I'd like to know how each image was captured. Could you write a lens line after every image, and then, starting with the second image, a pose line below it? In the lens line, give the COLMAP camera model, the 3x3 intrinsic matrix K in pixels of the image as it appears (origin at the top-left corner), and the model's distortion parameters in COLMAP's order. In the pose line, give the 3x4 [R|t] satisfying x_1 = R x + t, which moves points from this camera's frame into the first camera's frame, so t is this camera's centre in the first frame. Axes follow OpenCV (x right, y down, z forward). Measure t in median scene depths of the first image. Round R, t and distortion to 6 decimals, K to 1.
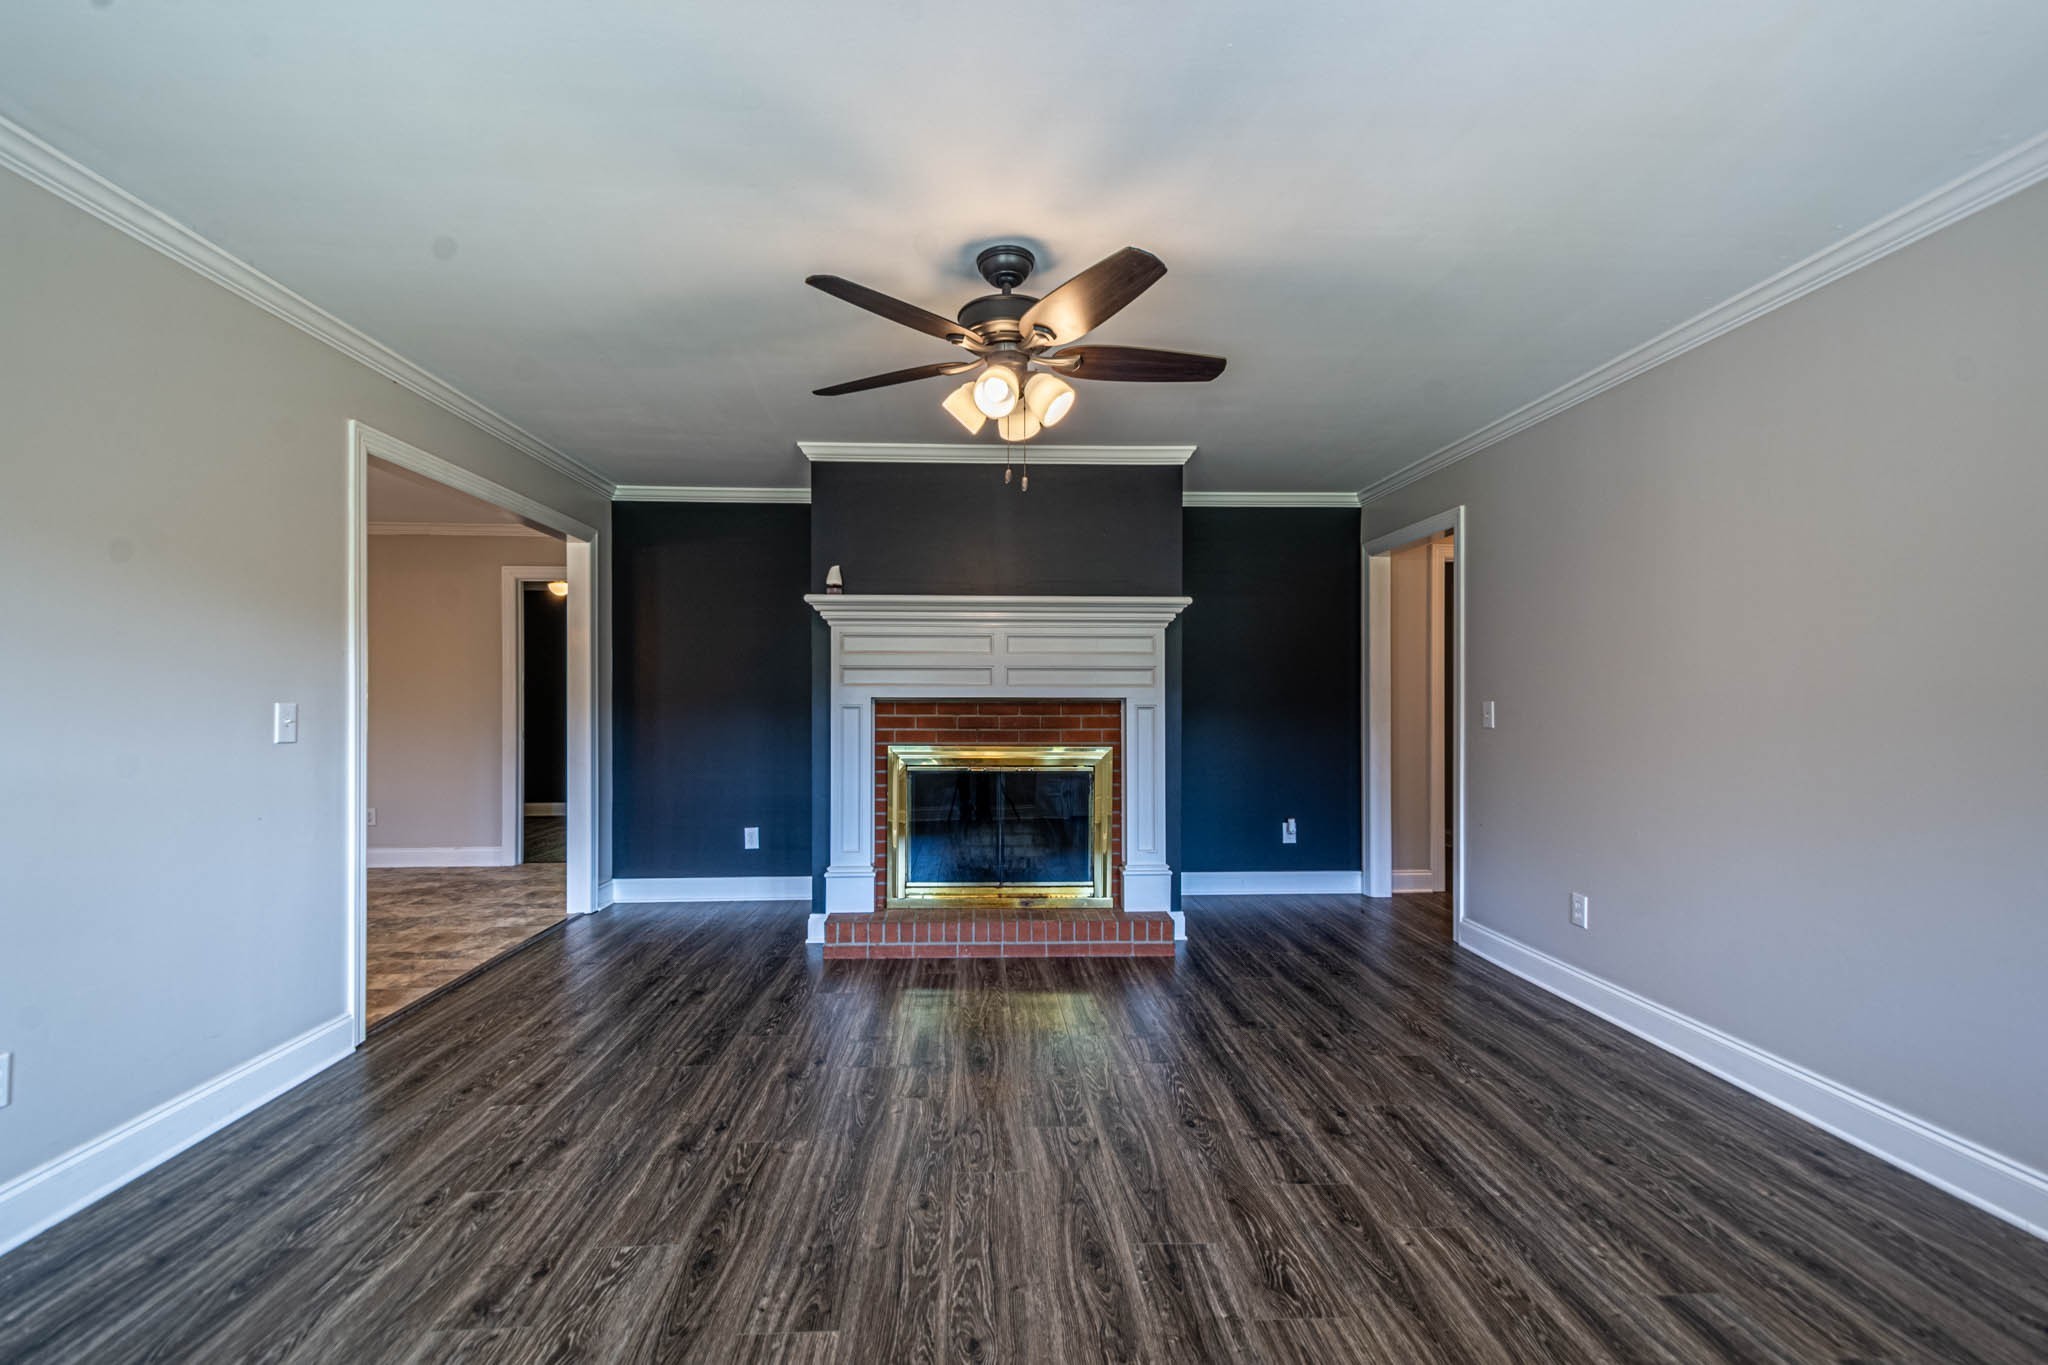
lens RADIAL K [[899.6, 0, 1008.4], [0, 899.6, 692.3], [0, 0, 1]] dist [0.019008, -0.004517]
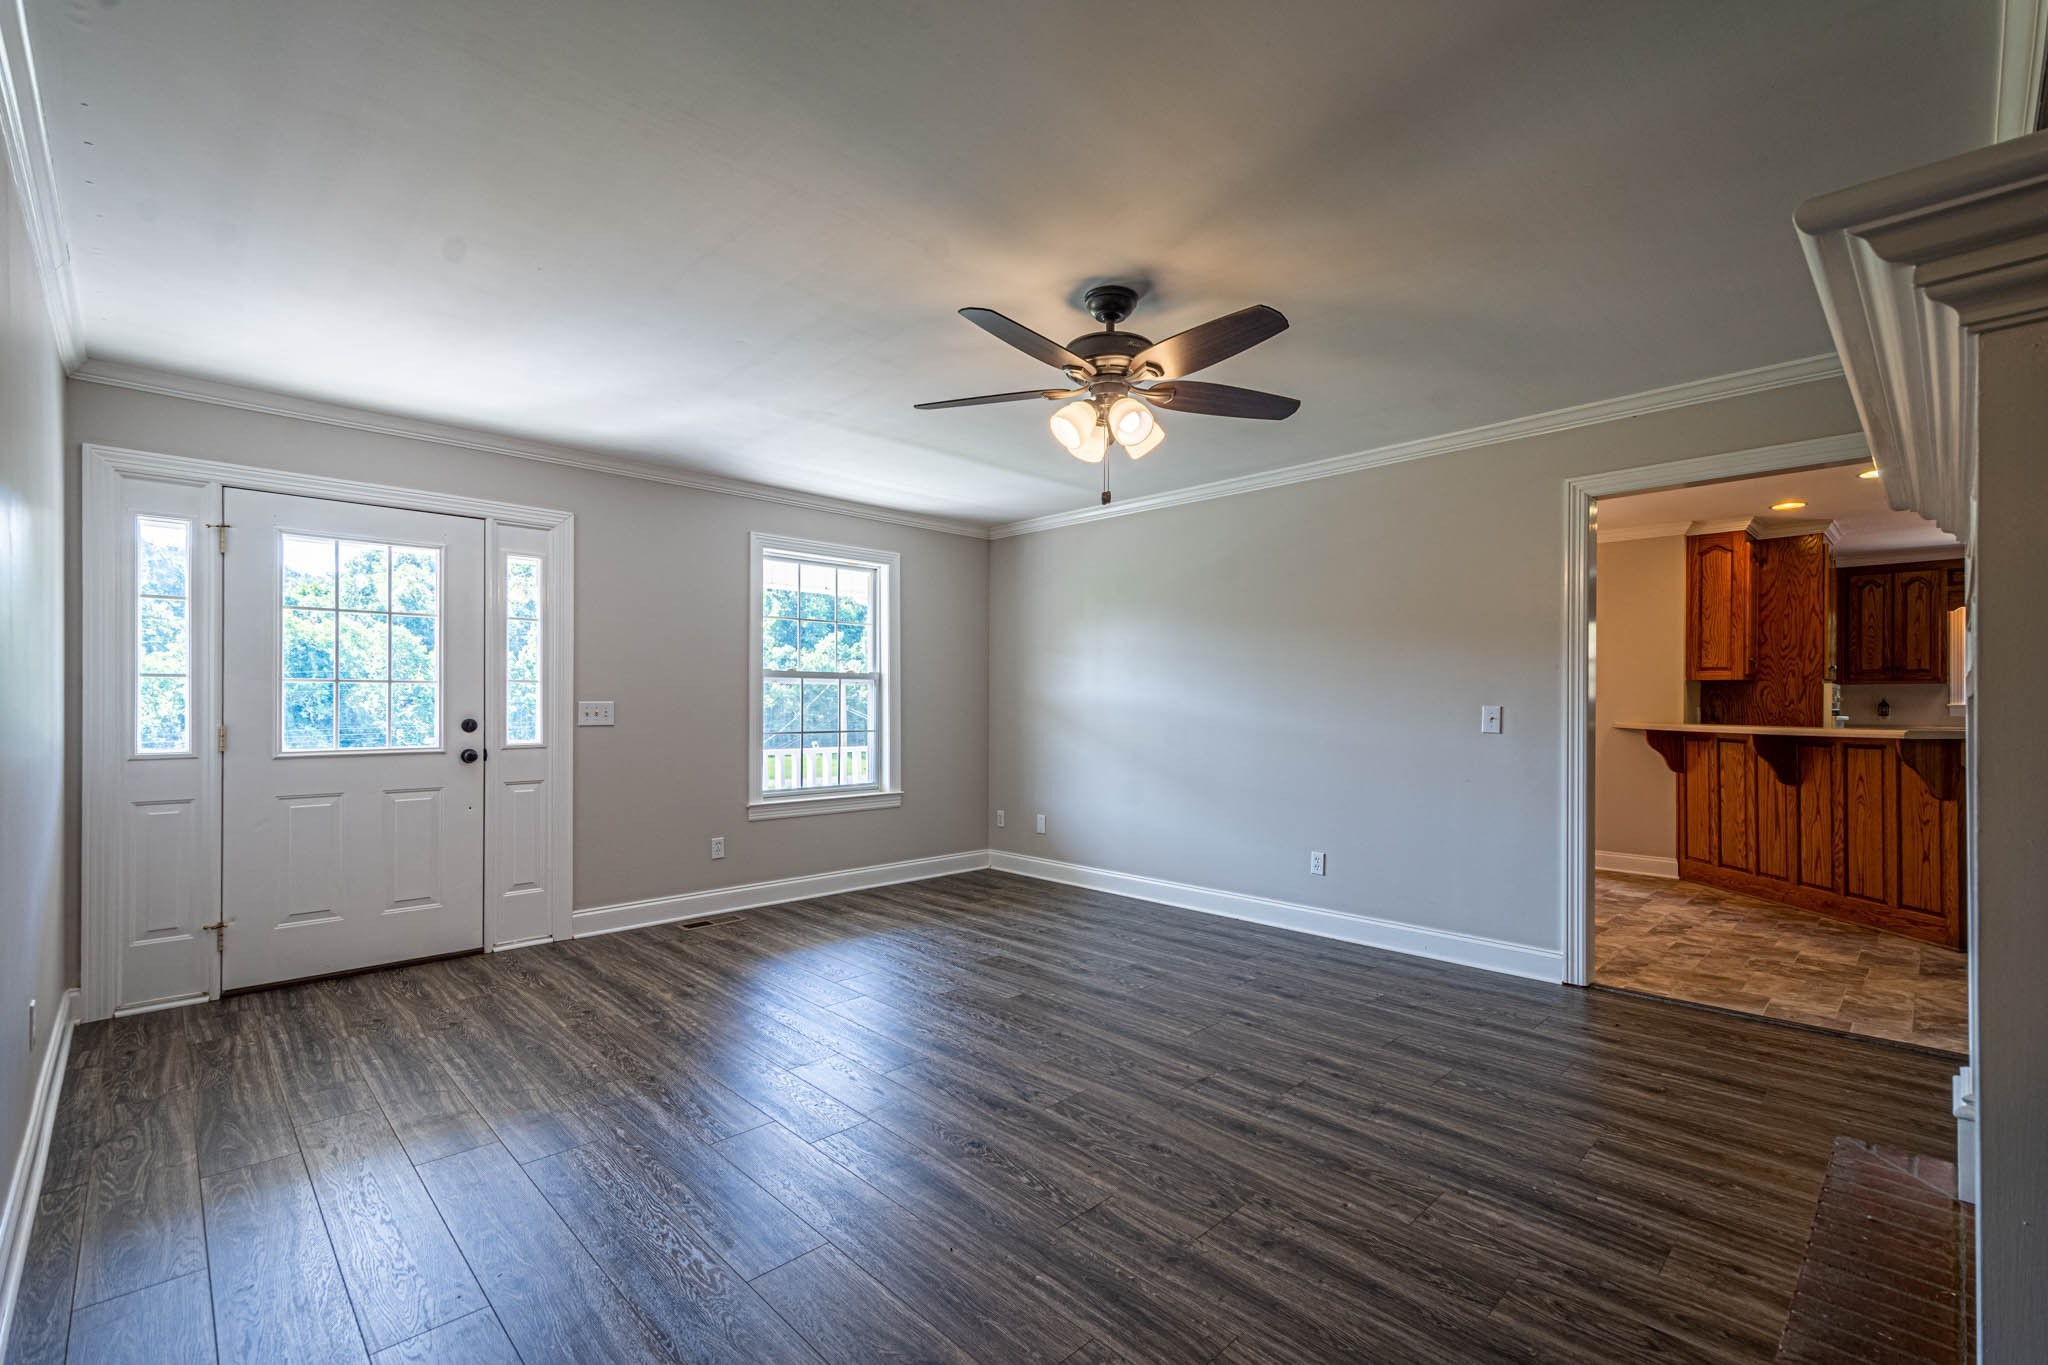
lens RADIAL K [[899.6, 0, 1031.8], [0, 899.6, 693.5], [0, 0, 1]] dist [0.019008, -0.004517]
pose [[-0.742778, -0.007351, -0.669497, 0.559341], [0.003886, 0.999876, -0.015290, 0.010005], [0.669526, -0.013959, -0.742657, 1.226481]]
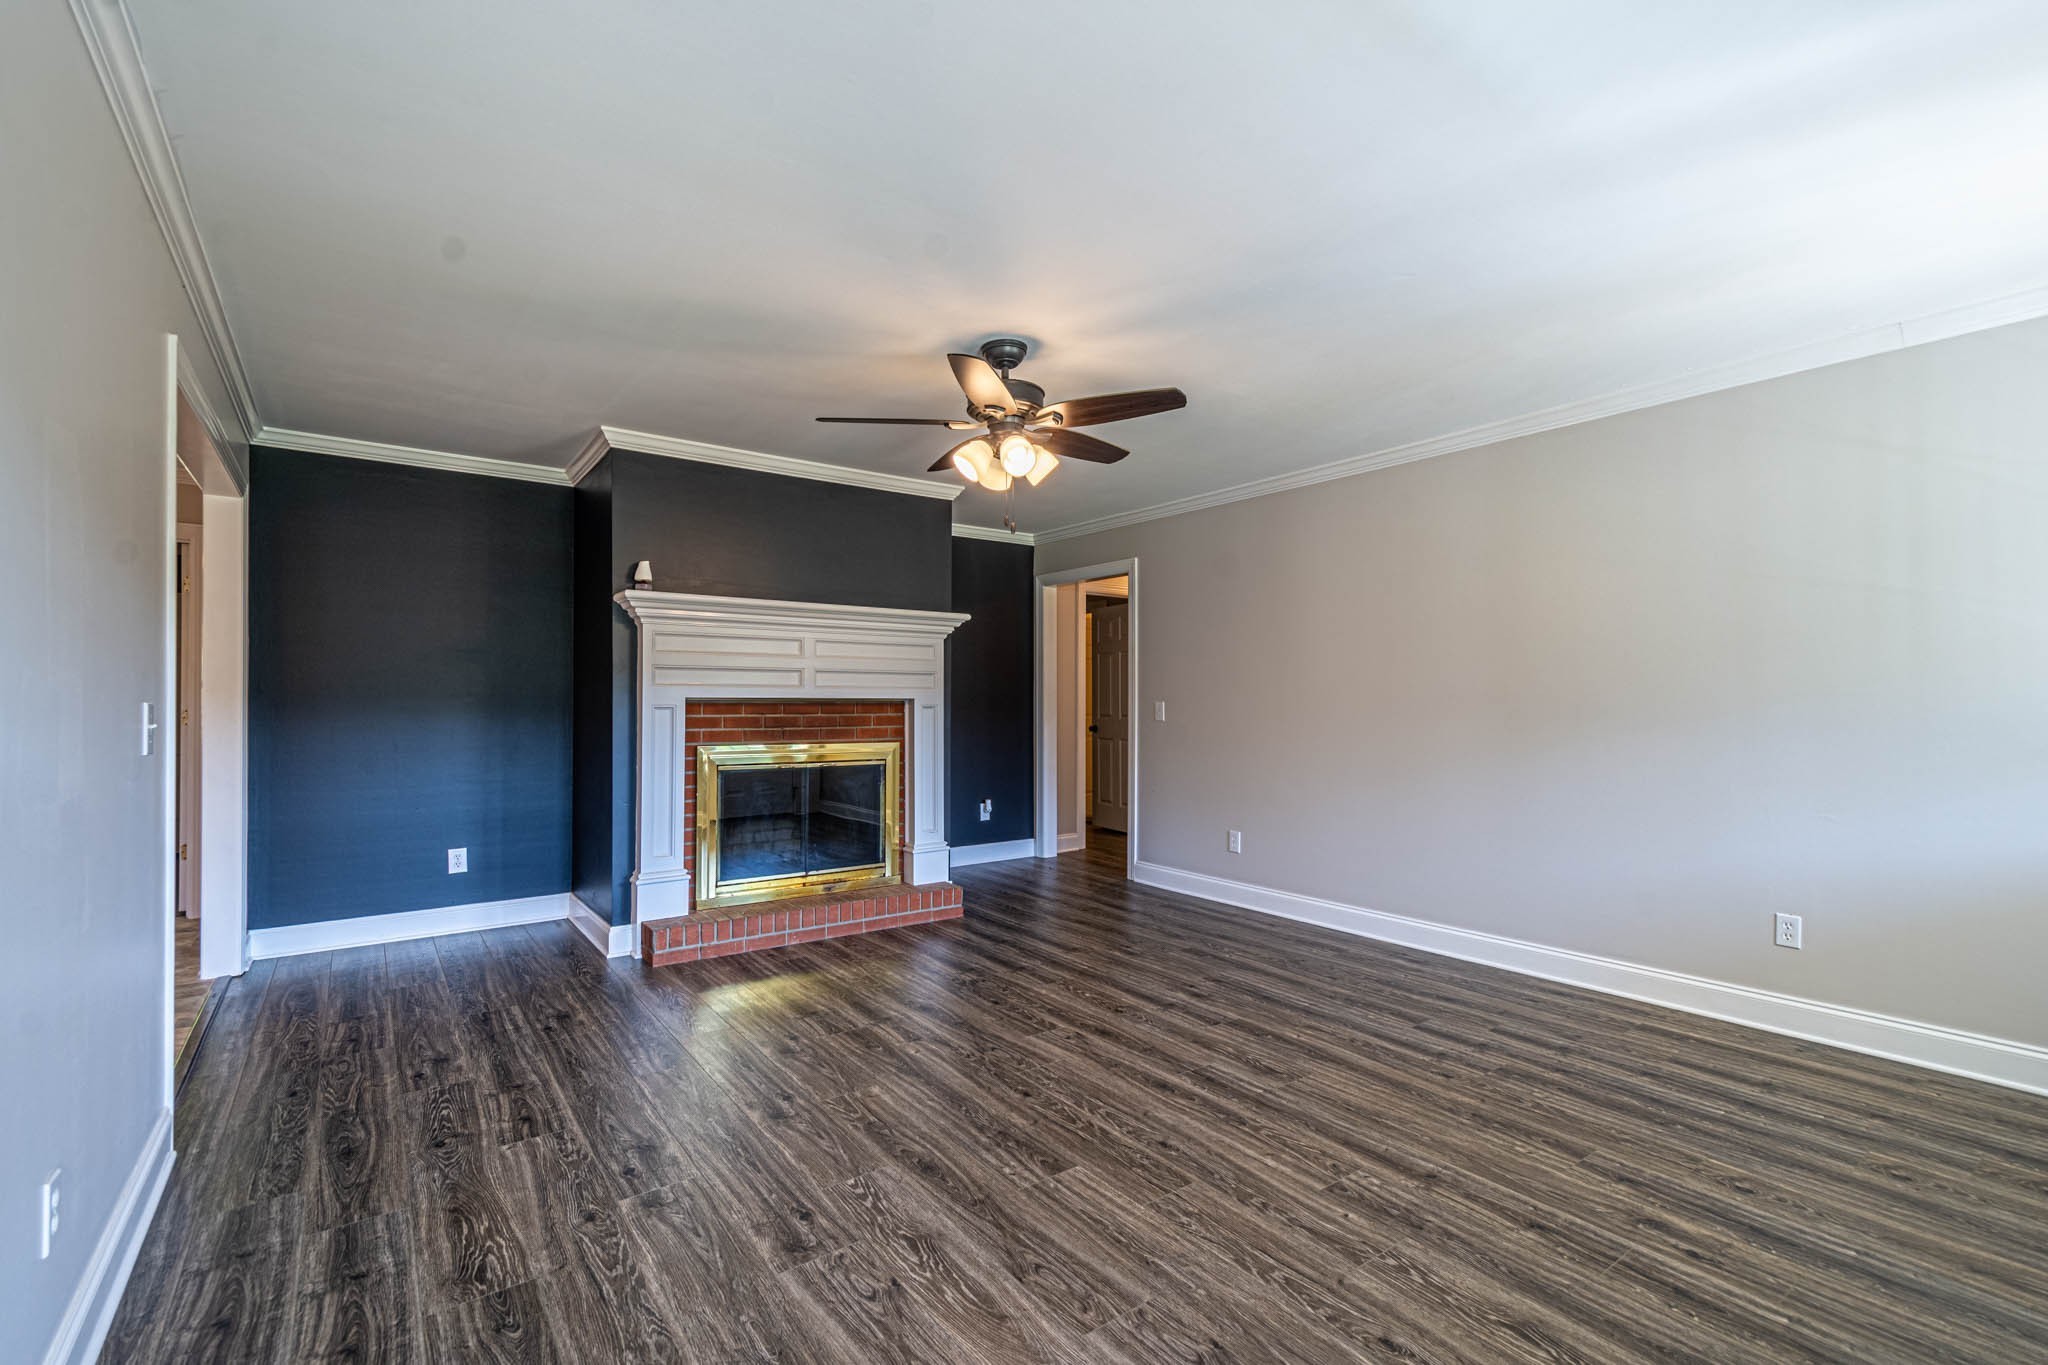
lens RADIAL K [[899.6, 0, 1028.3], [0, 899.6, 687.0], [0, 0, 1]] dist [0.019008, -0.004517]
pose [[0.828792, 0.009507, 0.559475, -0.472582], [-0.005309, 0.999944, -0.009128, 0.001440], [-0.559531, 0.004595, 0.828797, -0.036577]]
